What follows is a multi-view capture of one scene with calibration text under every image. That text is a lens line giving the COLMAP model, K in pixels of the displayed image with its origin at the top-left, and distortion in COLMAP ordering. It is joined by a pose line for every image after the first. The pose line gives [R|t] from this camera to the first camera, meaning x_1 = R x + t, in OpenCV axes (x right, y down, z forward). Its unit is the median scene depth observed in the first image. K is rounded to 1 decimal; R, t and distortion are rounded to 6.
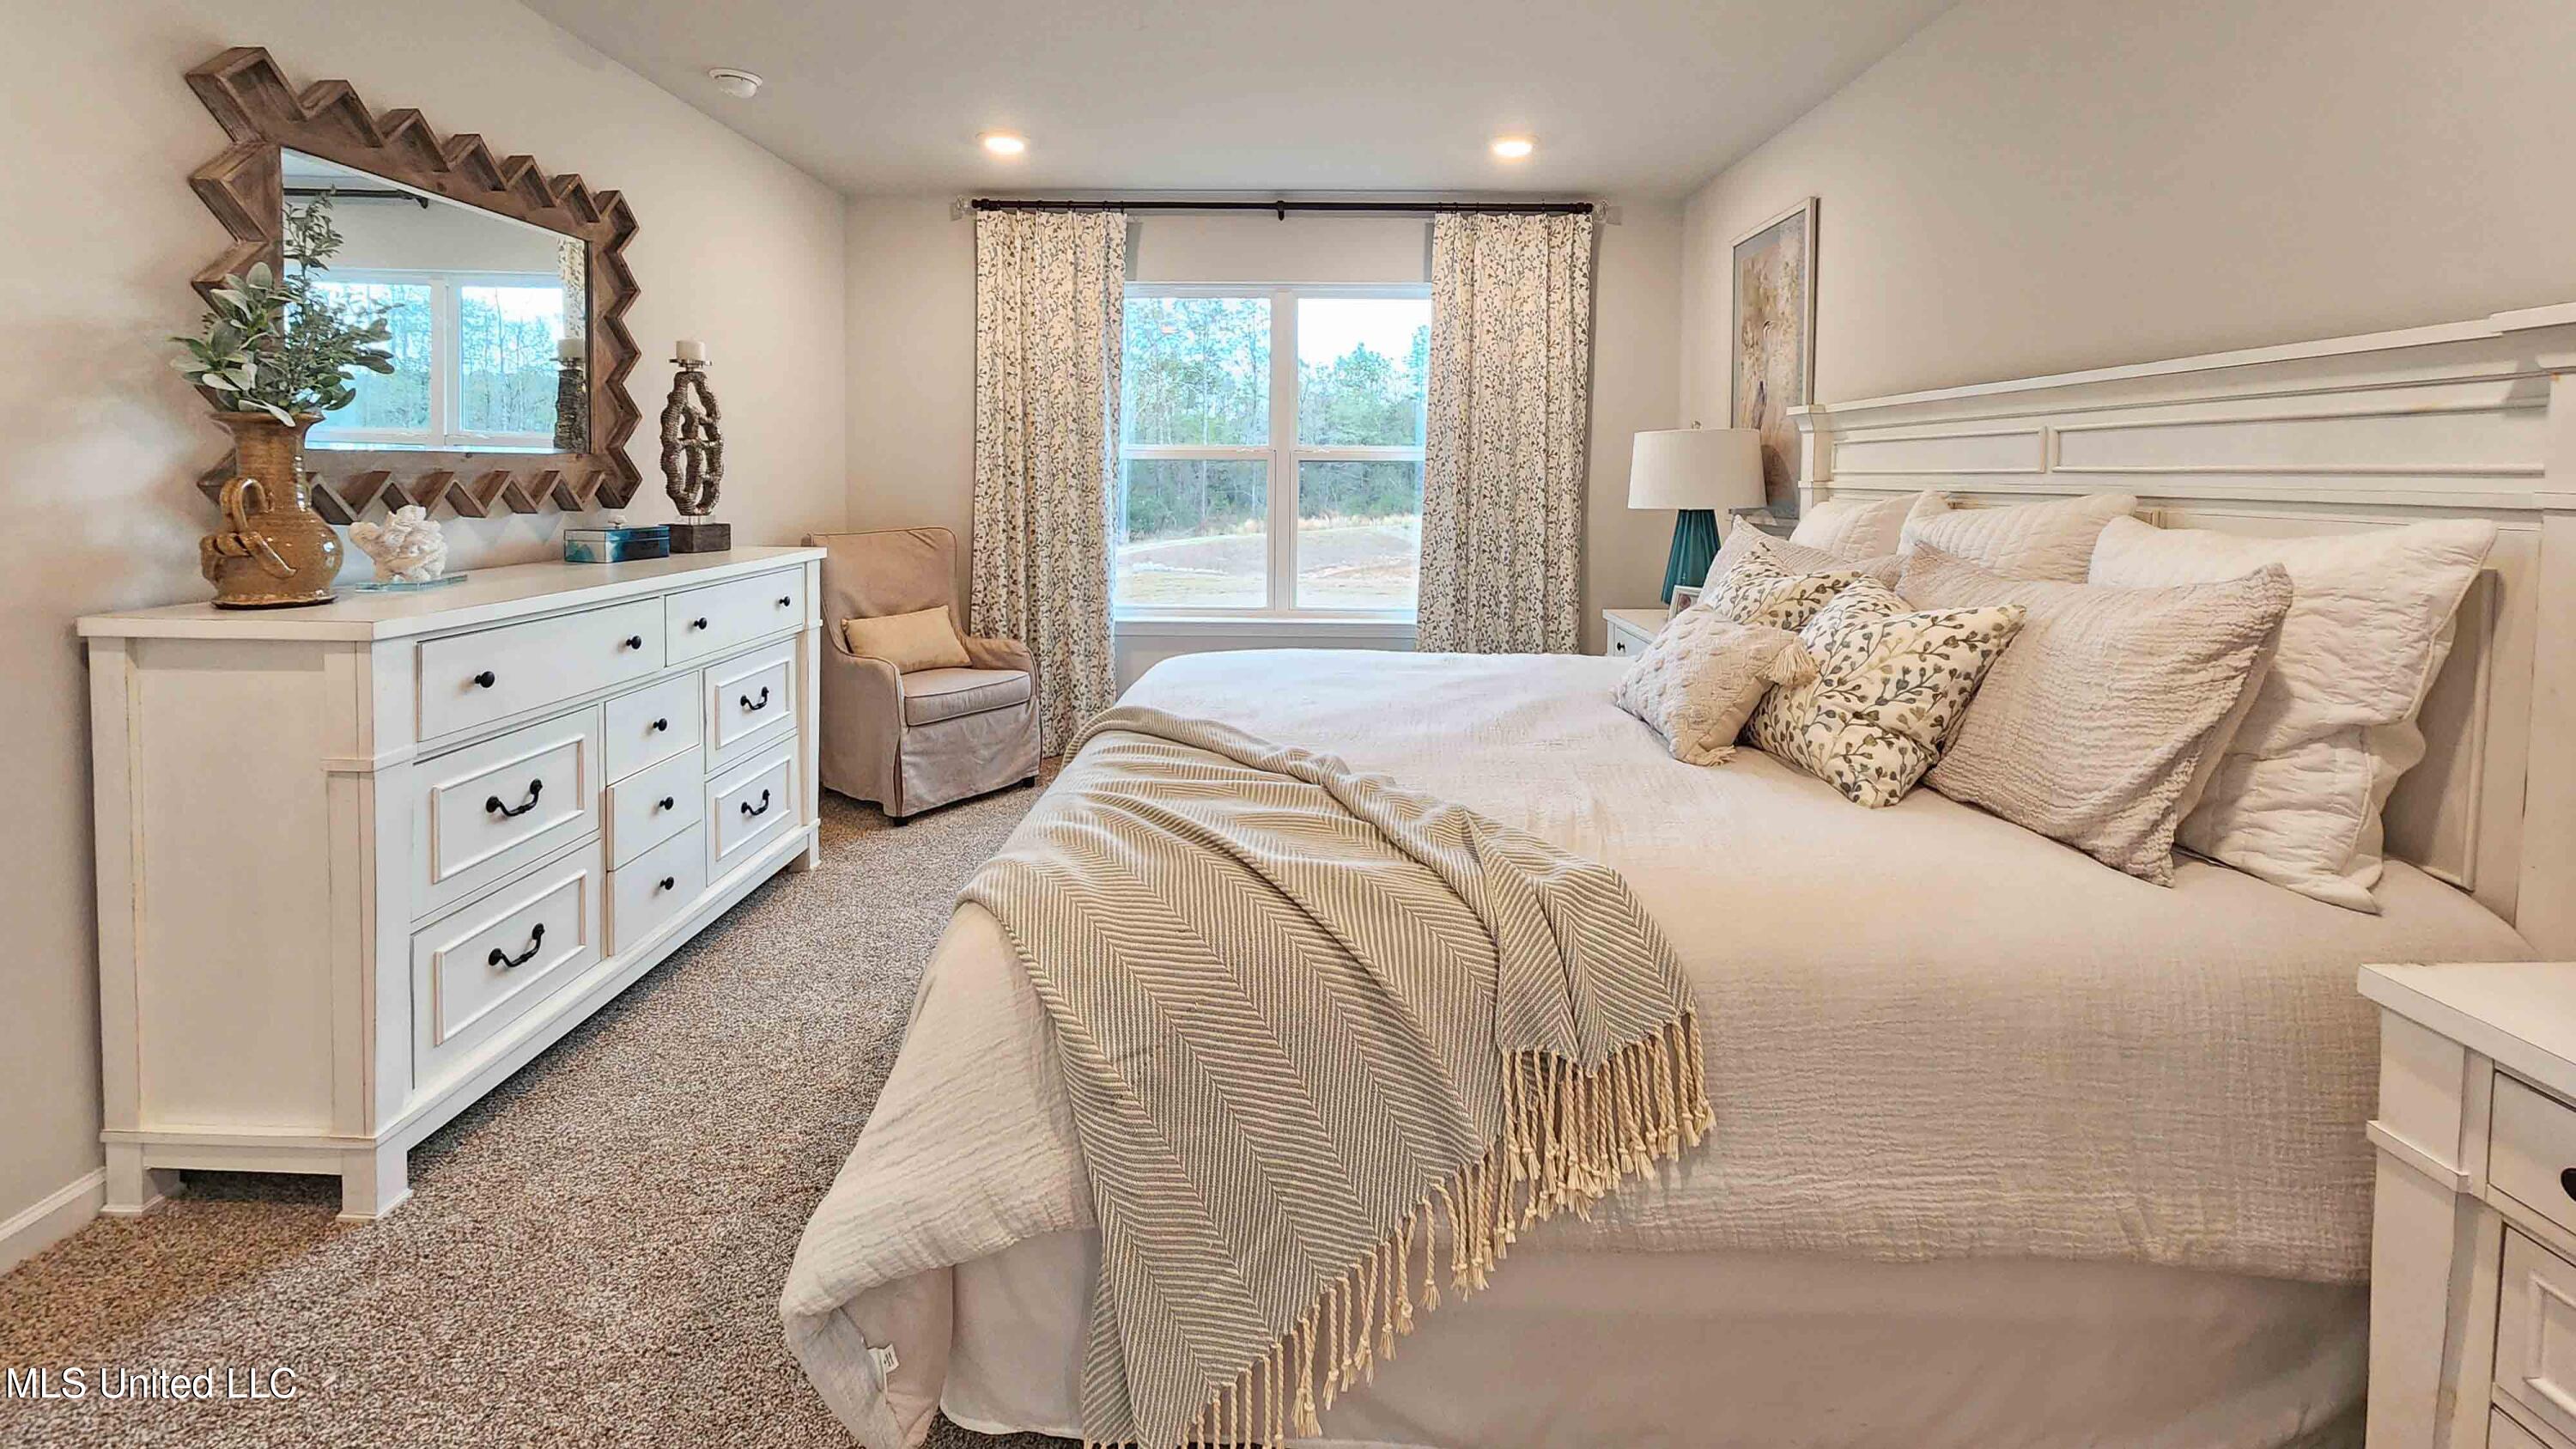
lens RADIAL K [[1017.1, 0, 1335.5], [0, 1017.1, 517.7], [0, 0, 1]] dist [0.000709, 0.000177]
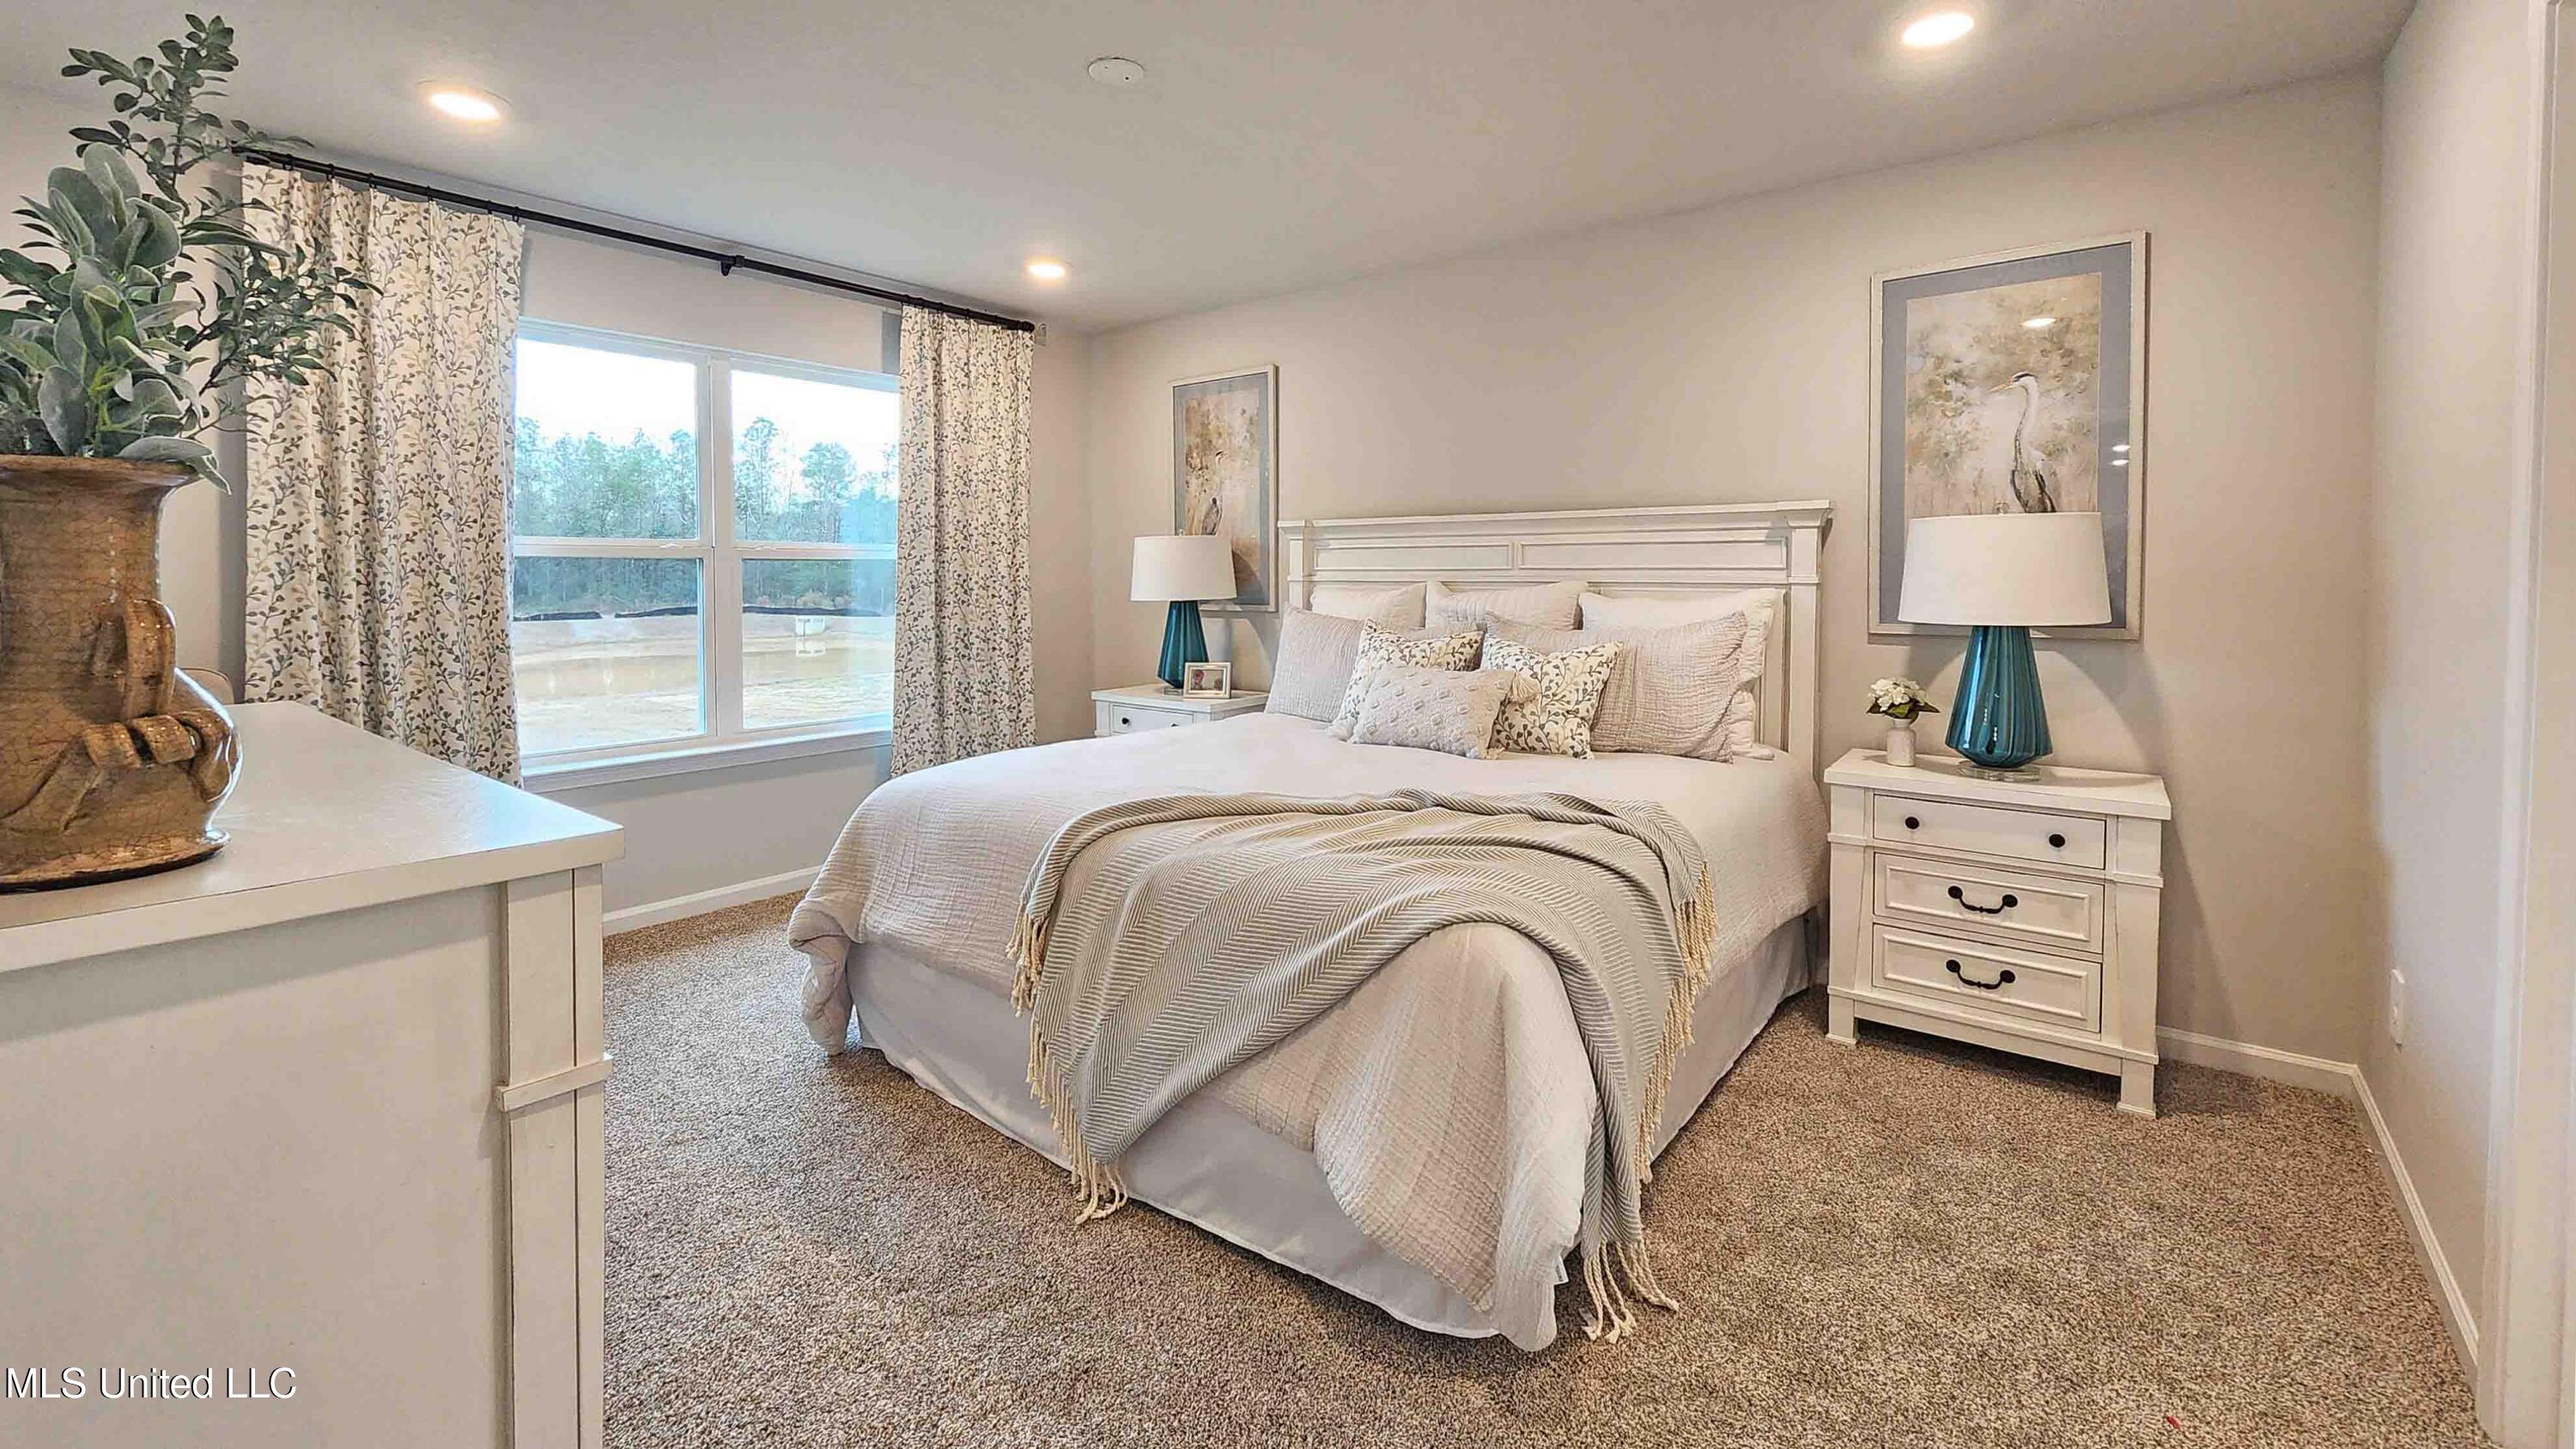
lens RADIAL K [[1052.9, 0, 1205.2], [0, 1052.9, 615.3], [0, 0, 1]] dist [0.001137, 0.000034]
pose [[0.643427, -0.039687, 0.764478, -0.496246], [0.037806, 0.999084, 0.020047, -0.012321], [-0.764573, 0.016003, 0.644338, 0.136161]]
